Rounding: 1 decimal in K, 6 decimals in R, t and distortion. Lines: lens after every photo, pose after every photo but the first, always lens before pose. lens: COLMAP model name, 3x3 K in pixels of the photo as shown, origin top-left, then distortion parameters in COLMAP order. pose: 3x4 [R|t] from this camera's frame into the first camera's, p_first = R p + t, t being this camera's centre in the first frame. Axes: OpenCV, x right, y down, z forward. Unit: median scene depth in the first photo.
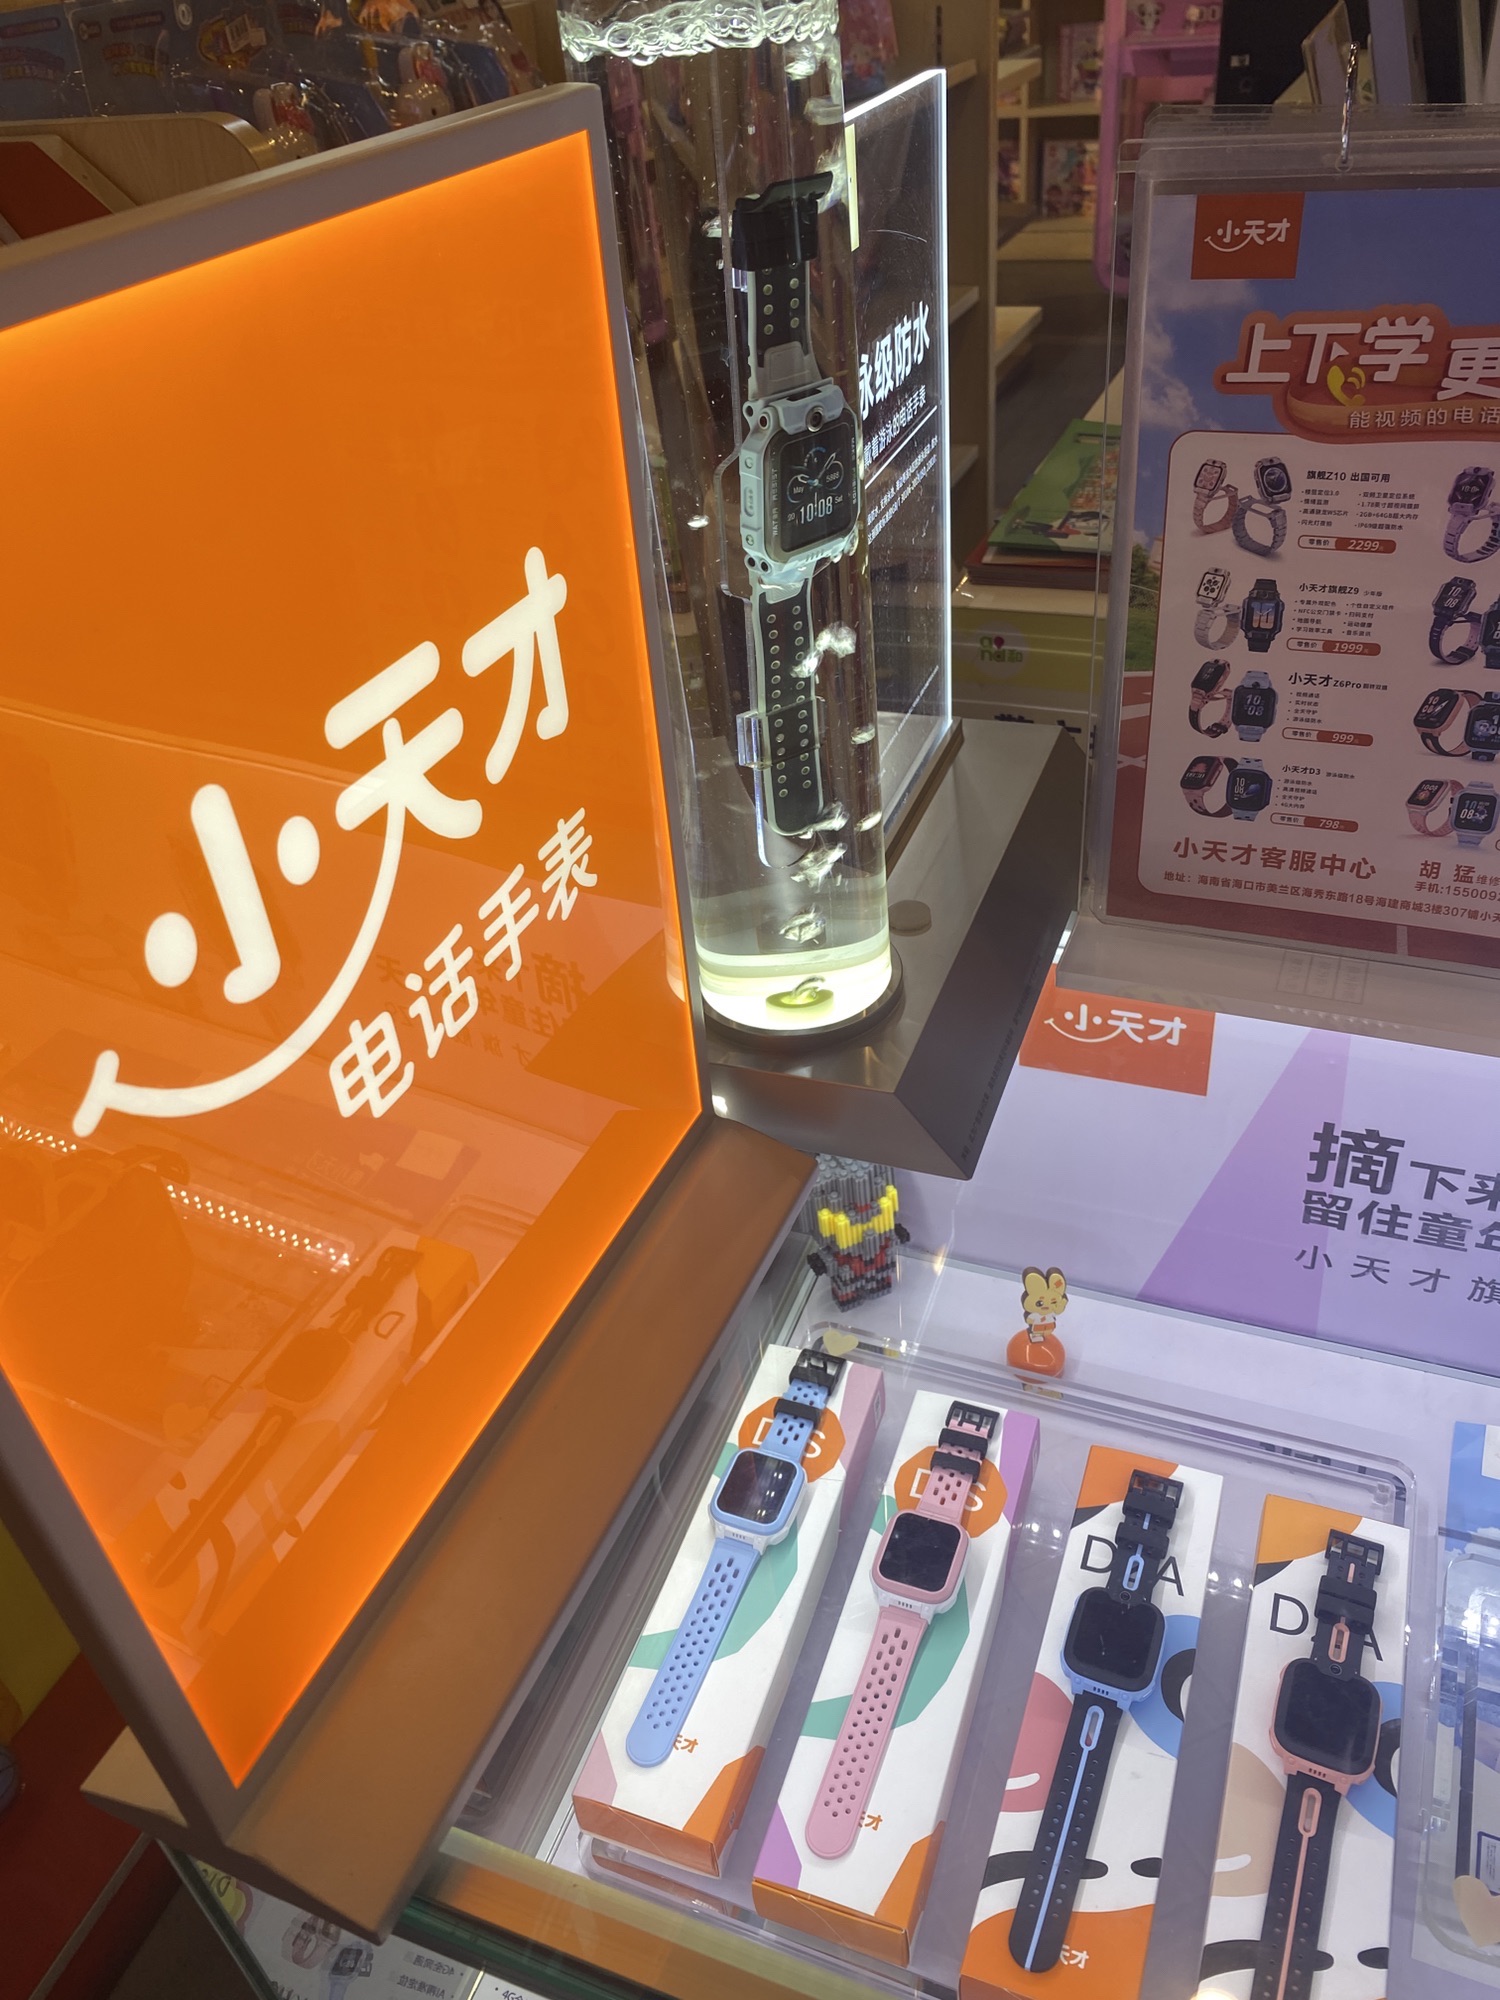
lens RADIAL K [[1535.4, 0, 754.5], [0, 1535.4, 994.8], [0, 0, 1]] dist [0.023240, -0.024042]
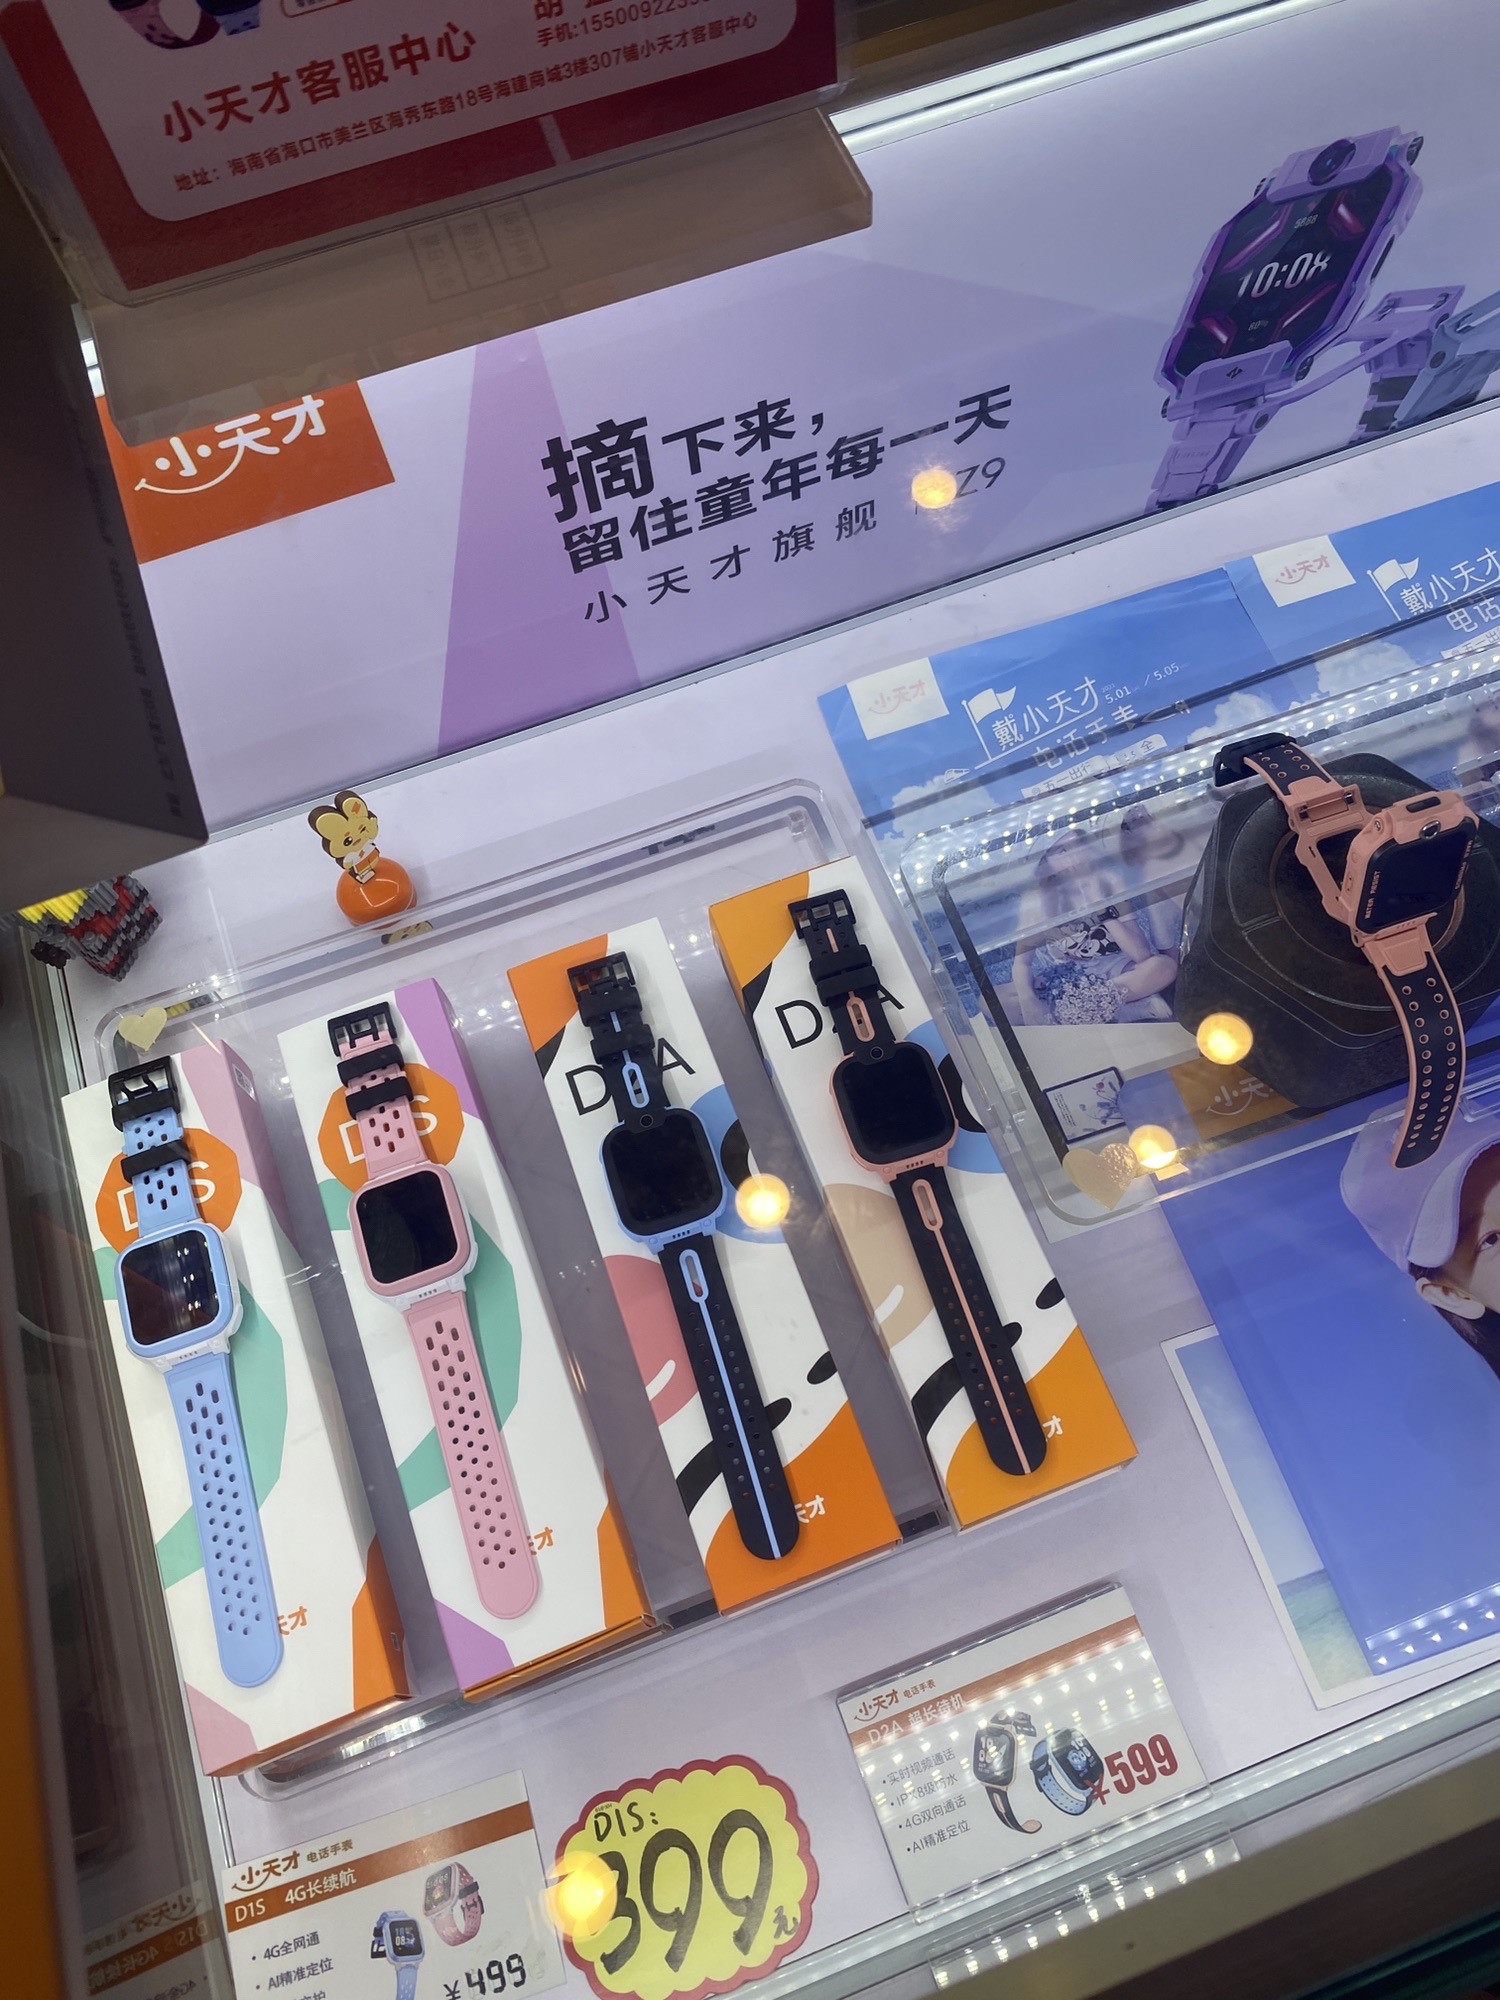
lens RADIAL K [[1535.4, 0, 747.6], [0, 1535.4, 1003.9], [0, 0, 1]] dist [0.023240, -0.024042]
pose [[0.751699, -0.580442, 0.313106, 0.057311], [0.392616, 0.775316, 0.494709, -0.038559], [-0.529906, -0.248942, 0.810695, 0.301278]]
